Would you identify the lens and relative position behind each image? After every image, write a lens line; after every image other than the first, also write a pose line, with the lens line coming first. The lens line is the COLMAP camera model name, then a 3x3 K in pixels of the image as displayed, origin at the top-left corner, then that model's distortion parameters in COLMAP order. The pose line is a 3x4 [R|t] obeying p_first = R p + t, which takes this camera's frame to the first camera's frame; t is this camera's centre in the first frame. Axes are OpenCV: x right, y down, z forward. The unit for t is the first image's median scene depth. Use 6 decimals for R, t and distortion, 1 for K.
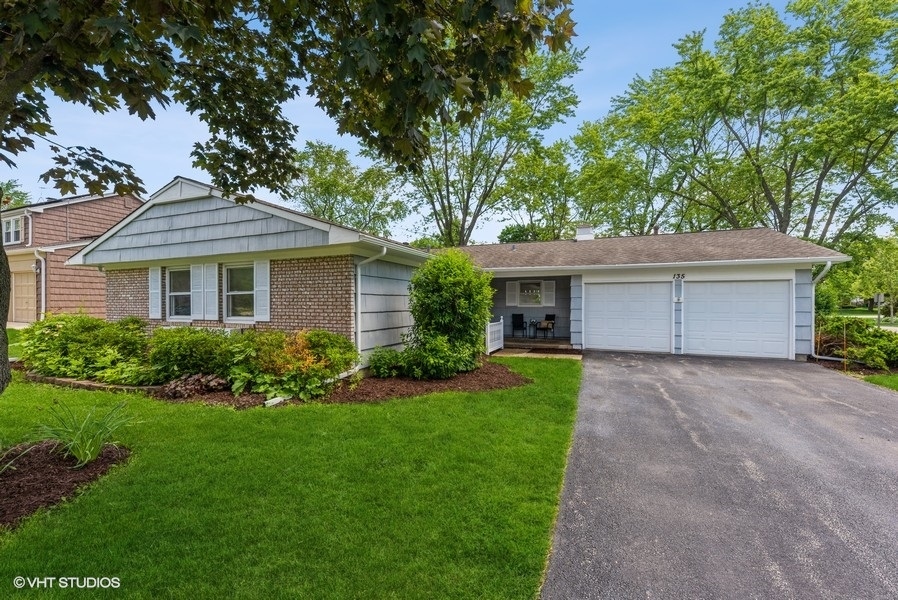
lens RADIAL K [[367.6, 0, 446.8], [0, 367.6, 303.0], [0, 0, 1]] dist [0.003820, -0.000266]
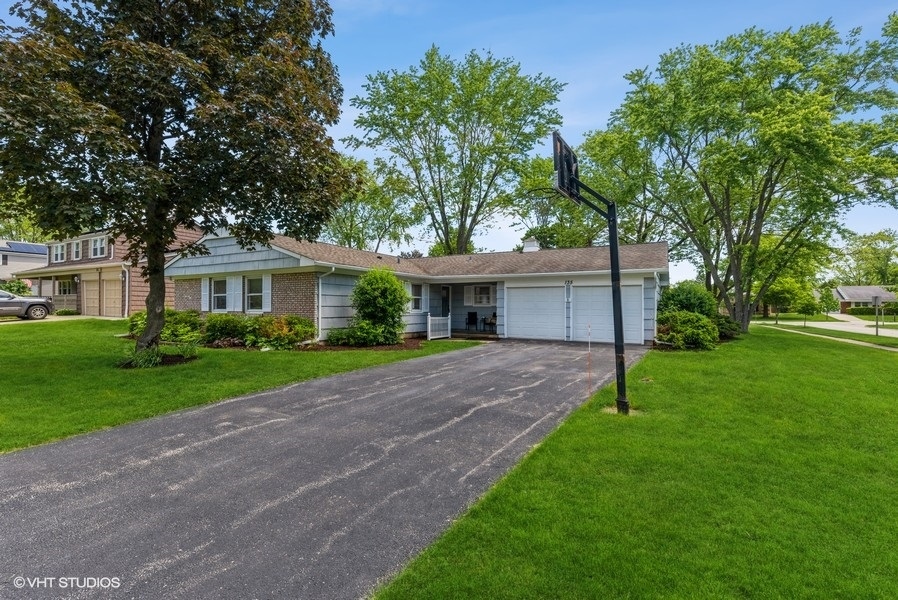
lens RADIAL K [[414.2, 0, 450.8], [0, 414.2, 300.8], [0, 0, 1]] dist [0.006510, 0.000522]
pose [[0.993604, 0.002063, -0.112905, 0.475816], [-0.003942, 0.999857, -0.016420, 0.025525], [0.112856, 0.016760, 0.993470, -0.678504]]
